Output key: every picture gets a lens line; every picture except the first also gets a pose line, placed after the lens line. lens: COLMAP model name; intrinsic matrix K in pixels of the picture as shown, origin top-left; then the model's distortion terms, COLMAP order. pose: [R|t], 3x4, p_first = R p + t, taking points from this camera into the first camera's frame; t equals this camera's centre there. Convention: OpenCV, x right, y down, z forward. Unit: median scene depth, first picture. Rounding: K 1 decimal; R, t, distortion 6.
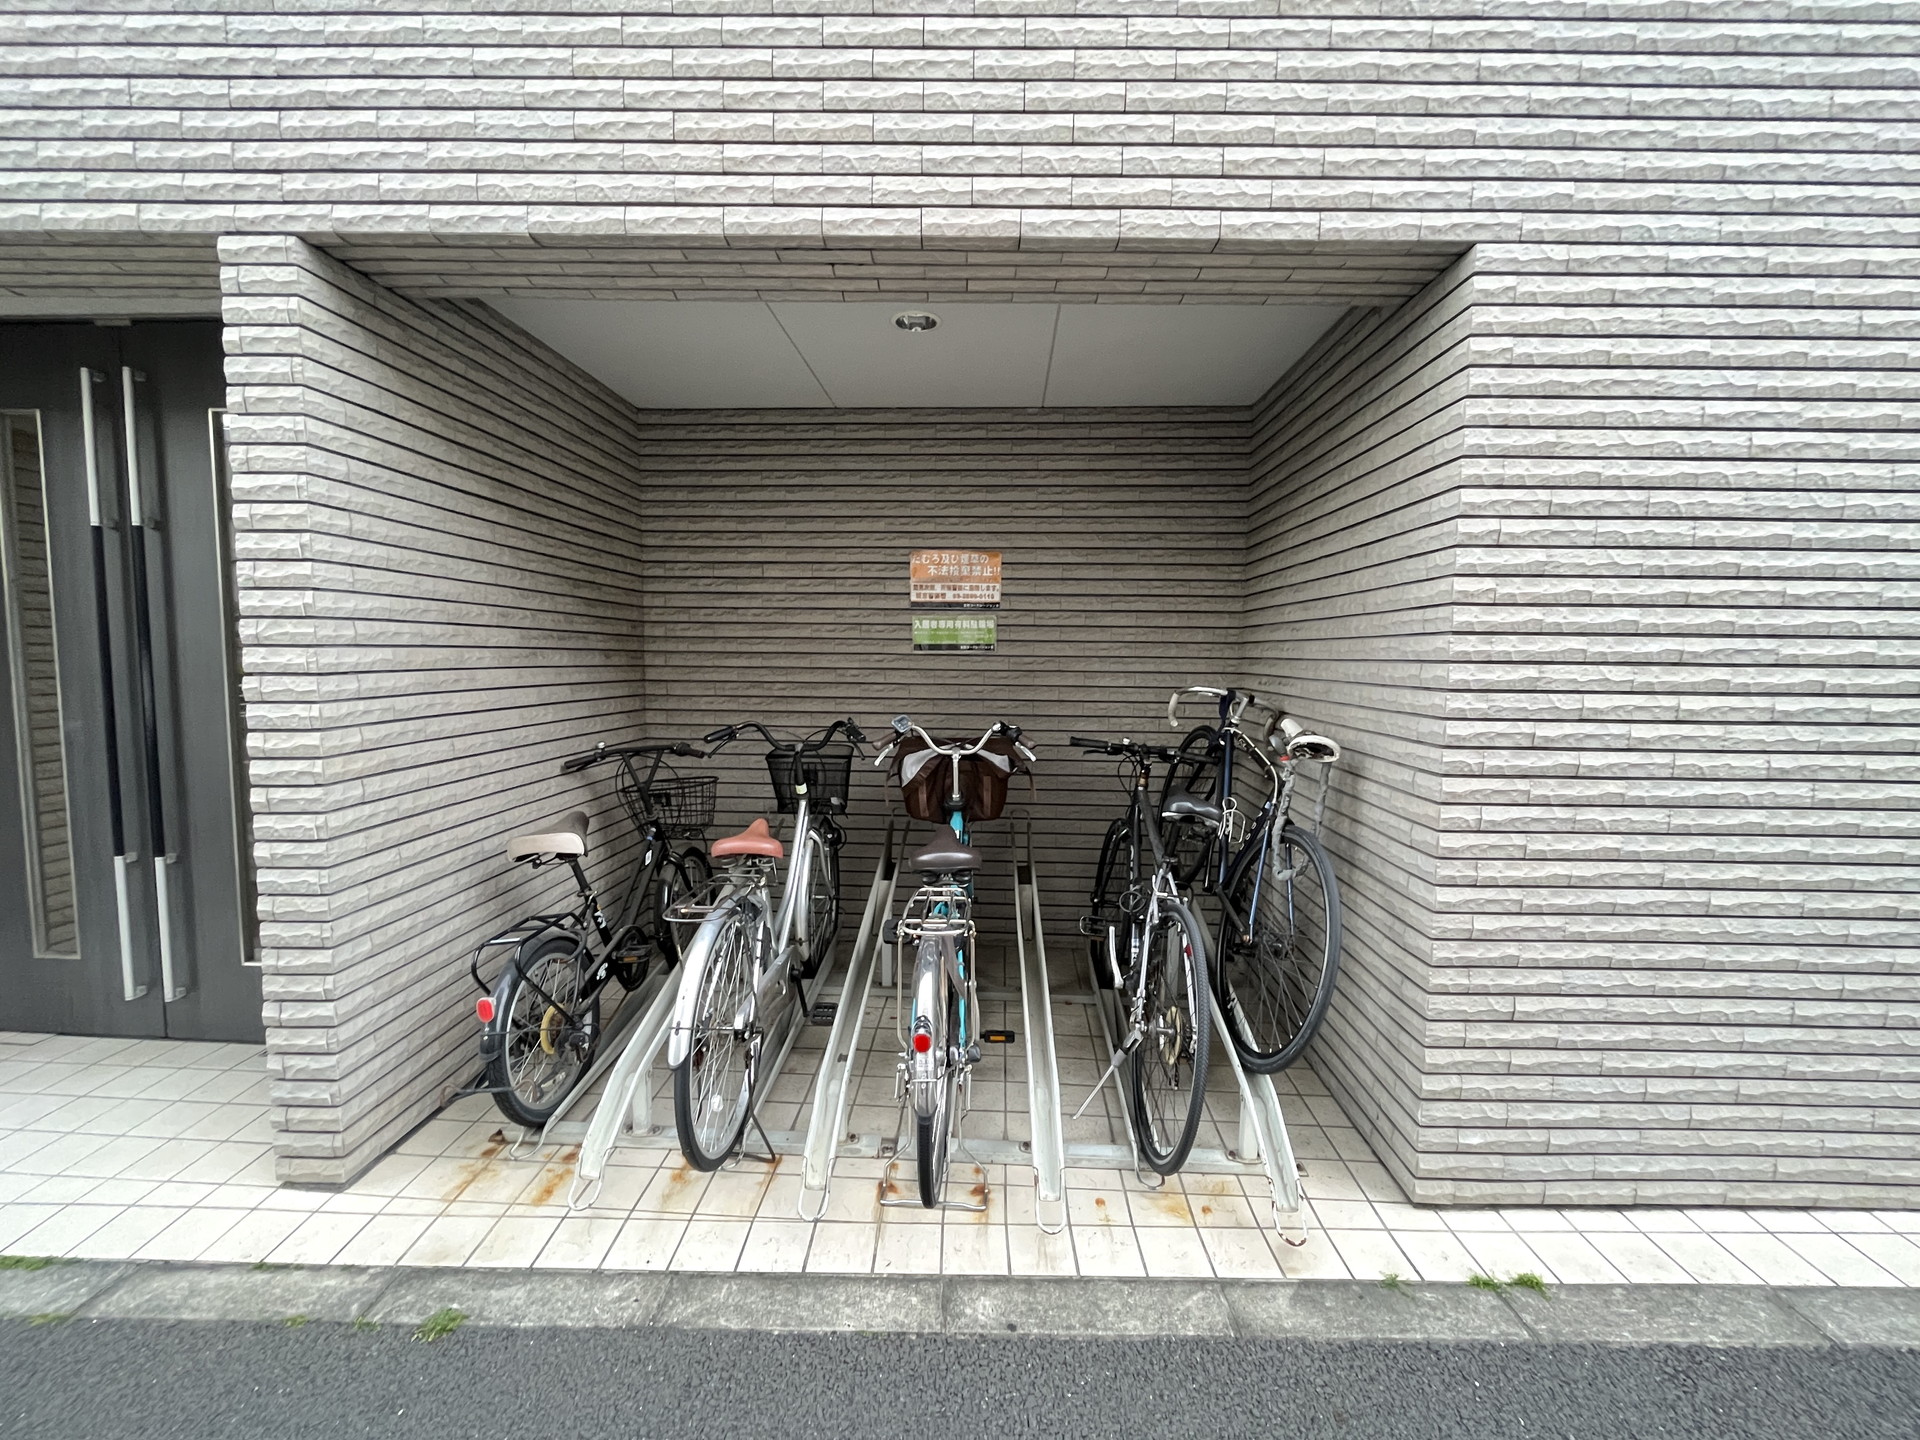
lens RADIAL K [[778.9, 0, 954.5], [0, 778.9, 726.6], [0, 0, 1]] dist [0.039675, -0.017292]
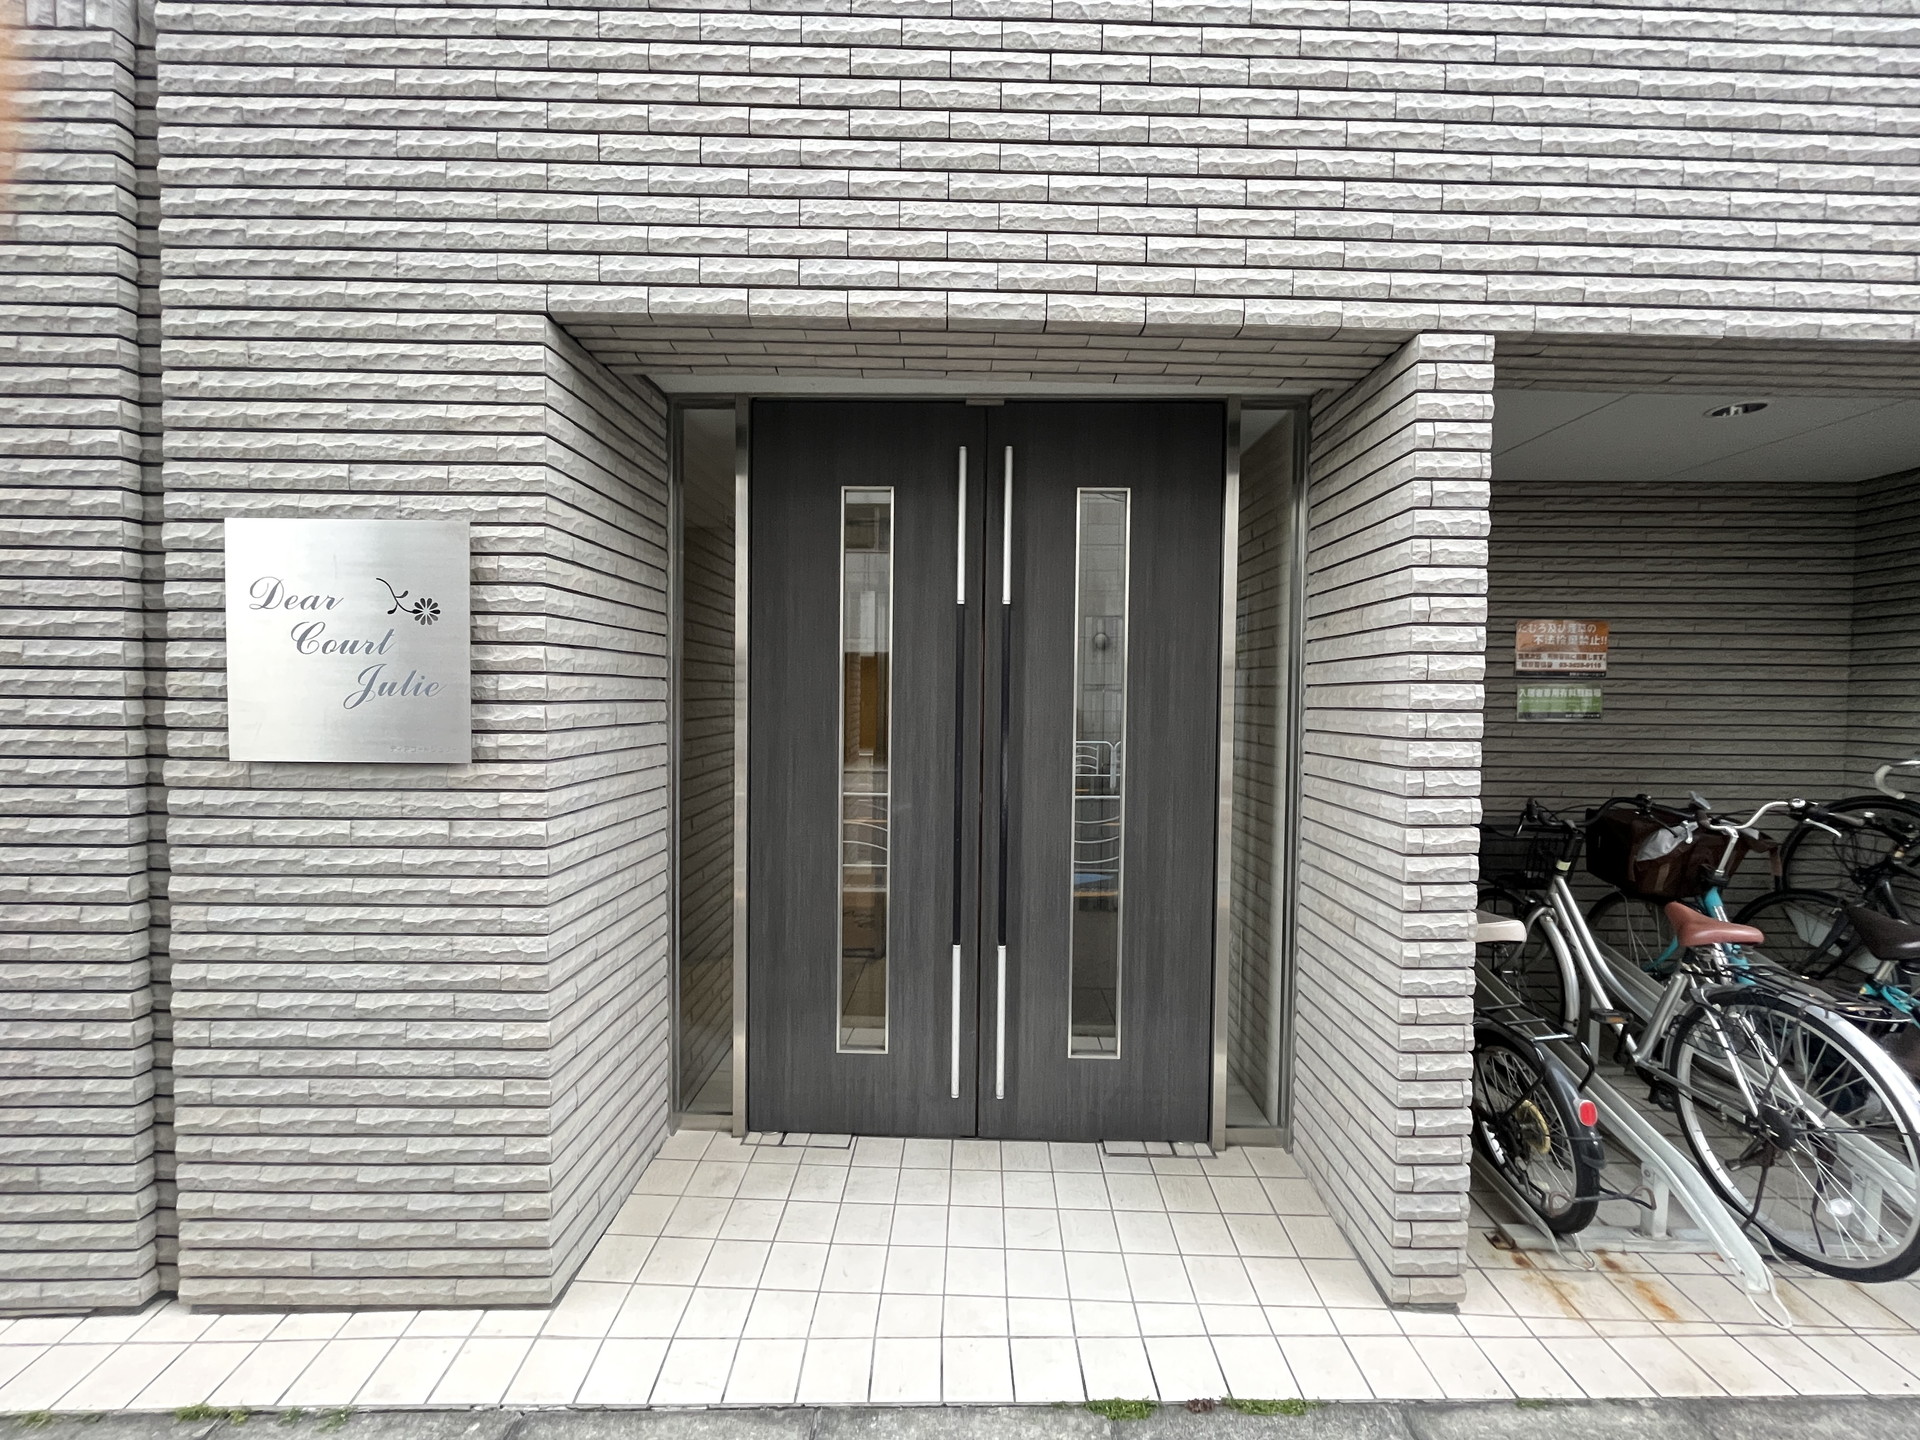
lens RADIAL K [[765.5, 0, 960.0], [0, 765.5, 720.0], [0, 0, 1]] dist [0.034244, -0.015086]
pose [[0.999145, -0.004201, 0.041137, -0.818714], [0.007335, 0.997056, -0.076330, -0.025578], [-0.040696, 0.076567, 0.996234, 0.035447]]
